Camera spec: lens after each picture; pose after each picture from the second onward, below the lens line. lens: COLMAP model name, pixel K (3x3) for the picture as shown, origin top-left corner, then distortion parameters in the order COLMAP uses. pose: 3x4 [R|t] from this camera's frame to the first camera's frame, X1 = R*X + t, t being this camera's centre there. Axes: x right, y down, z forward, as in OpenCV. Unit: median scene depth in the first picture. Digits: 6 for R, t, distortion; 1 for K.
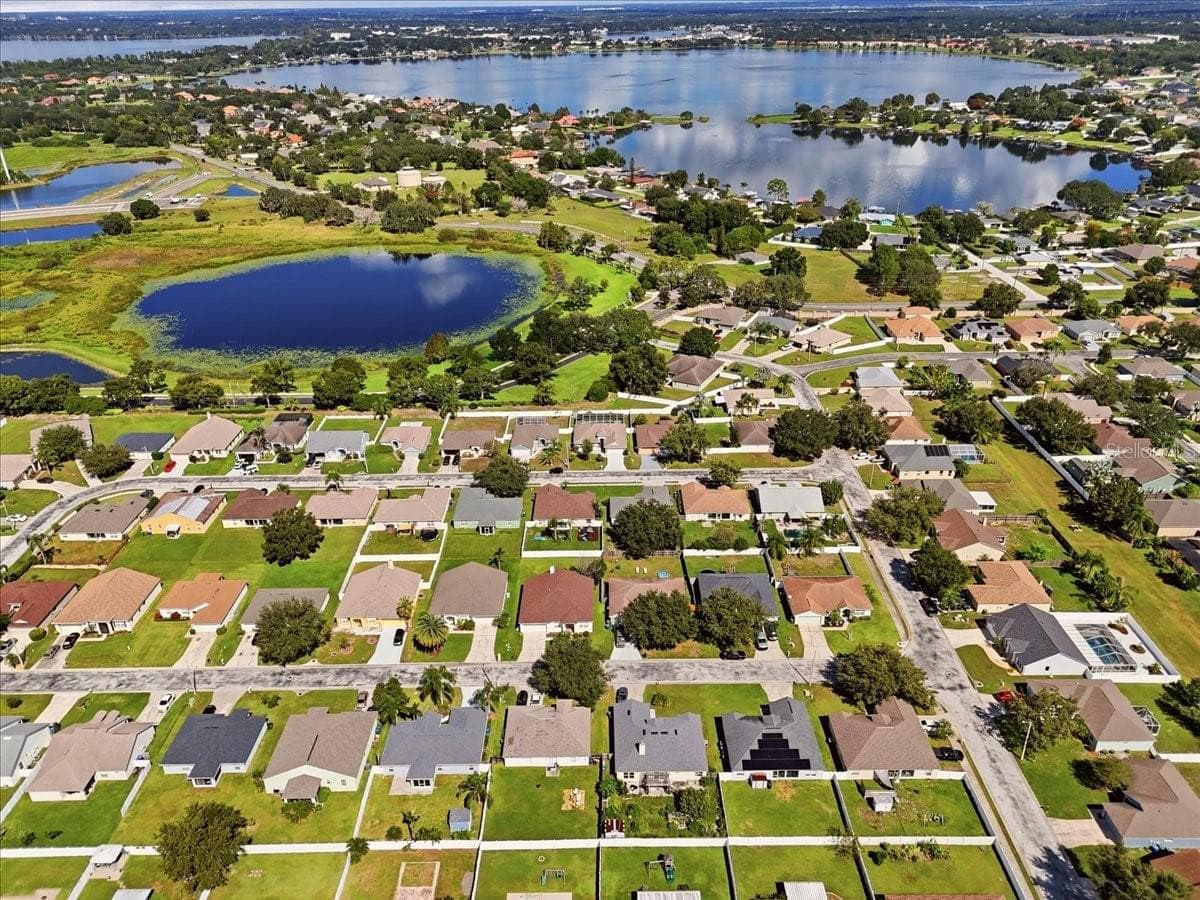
lens RADIAL K [[895.2, 0, 597.9], [0, 895.2, 453.8], [0, 0, 1]] dist [0.052836, -0.037234]
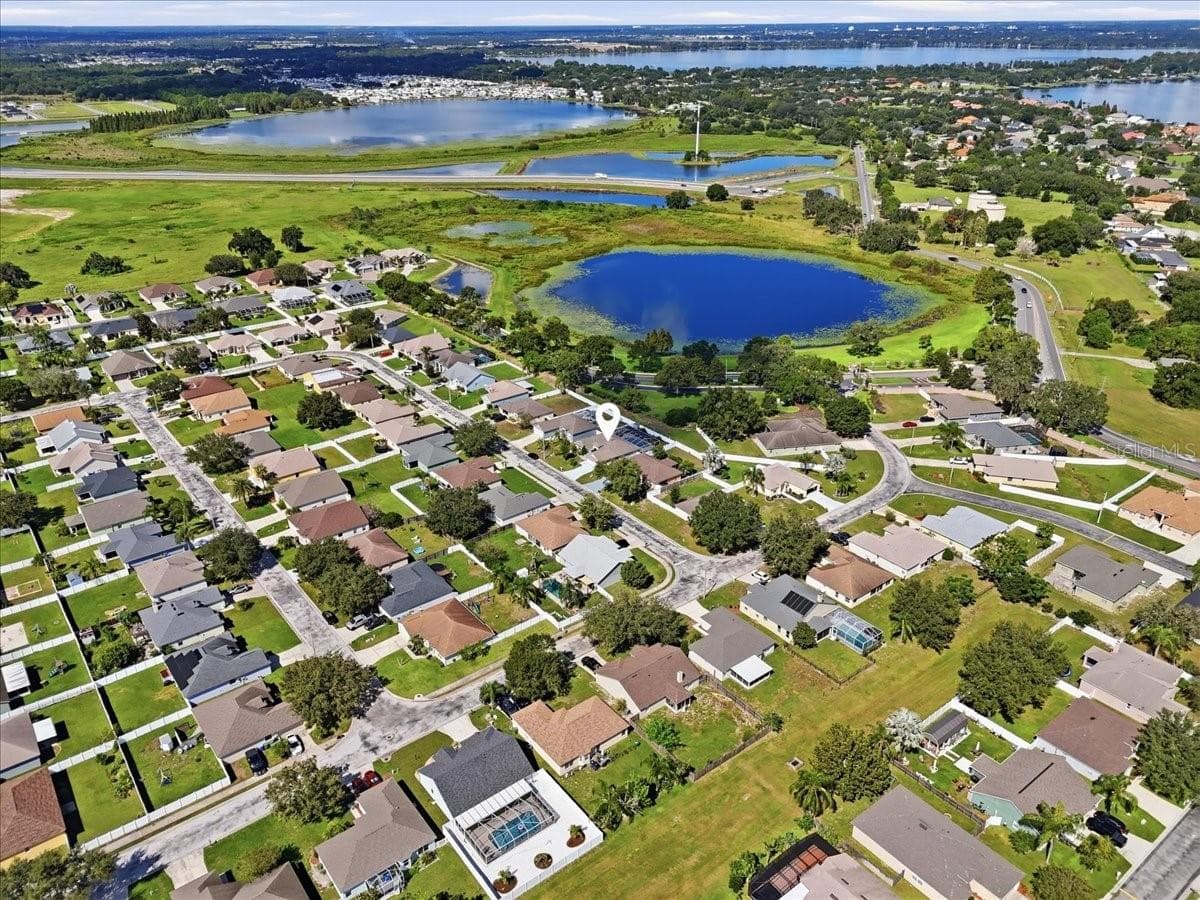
lens RADIAL K [[895.2, 0, 597.2], [0, 895.2, 449.7], [0, 0, 1]] dist [0.052836, -0.037234]
pose [[0.614338, 0.351597, -0.706377, 0.658665], [-0.360021, 0.921517, 0.145571, -0.149433], [0.702121, 0.164881, 0.692705, 0.276725]]
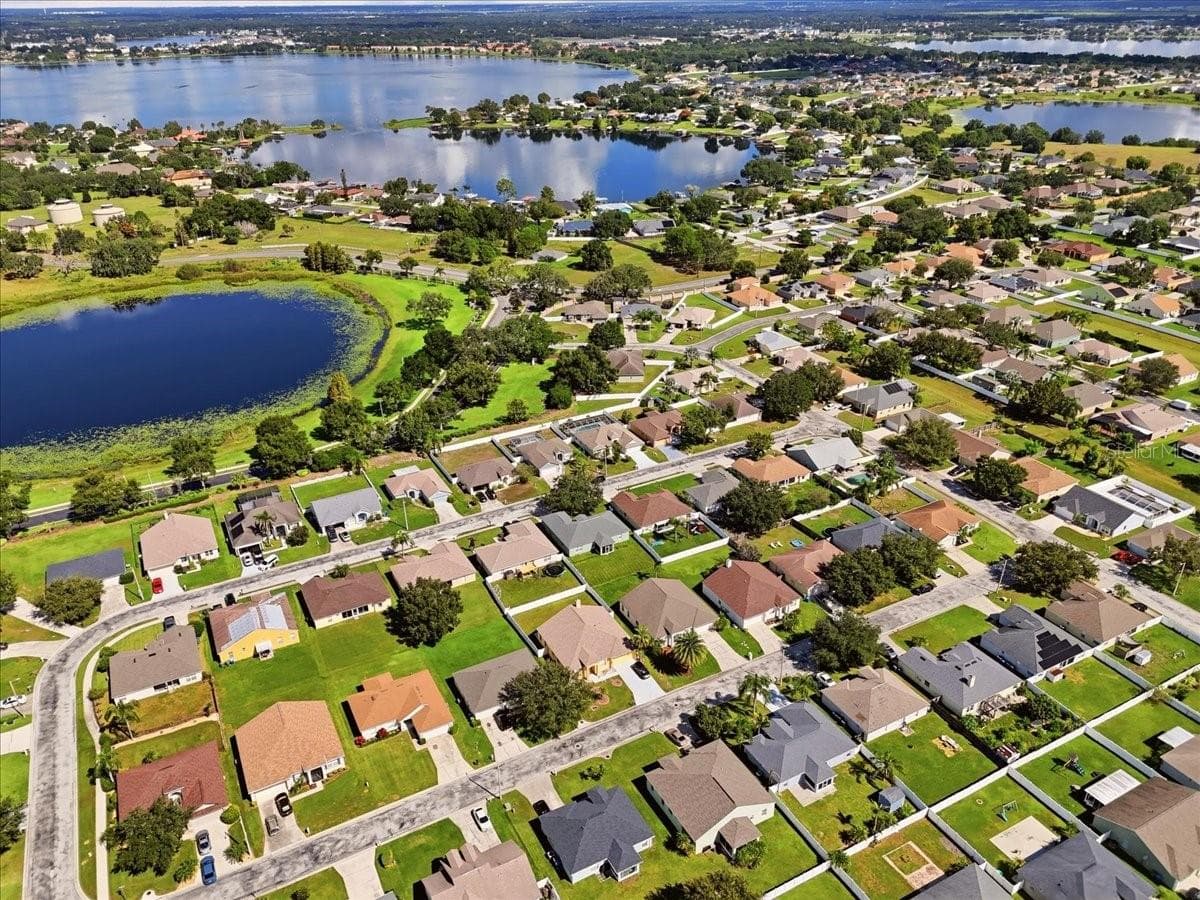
lens RADIAL K [[895.2, 0, 602.9], [0, 895.2, 450.3], [0, 0, 1]] dist [0.052836, -0.037234]
pose [[0.880354, -0.210946, 0.424828, -0.396741], [0.214302, 0.975927, 0.040502, -0.045205], [-0.423145, 0.055385, 0.904368, 0.097069]]
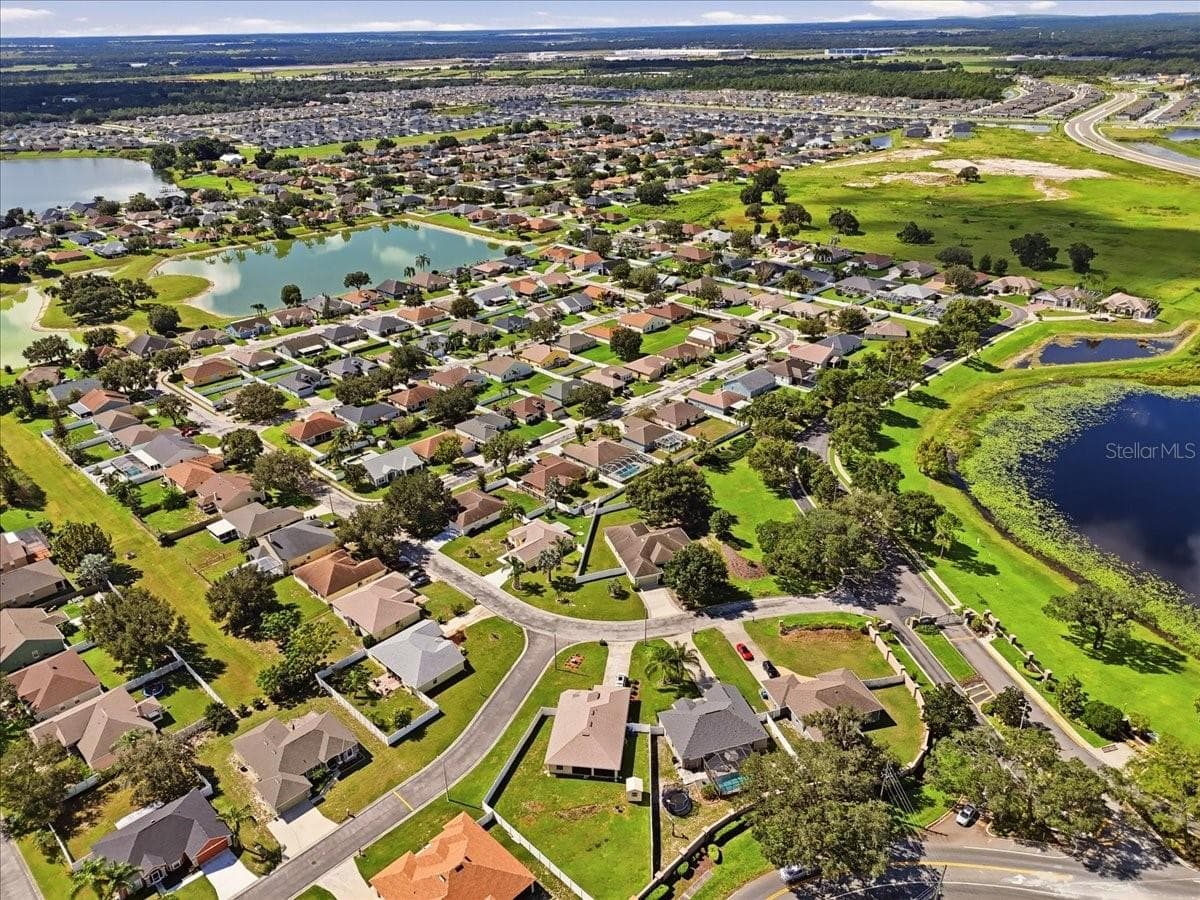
lens RADIAL K [[895.2, 0, 600.1], [0, 895.2, 447.9], [0, 0, 1]] dist [0.052836, -0.037234]
pose [[-0.703458, 0.325517, -0.631811, 0.586809], [-0.293157, 0.676919, 0.675159, -0.651467], [0.647461, 0.660166, -0.380756, 1.289101]]
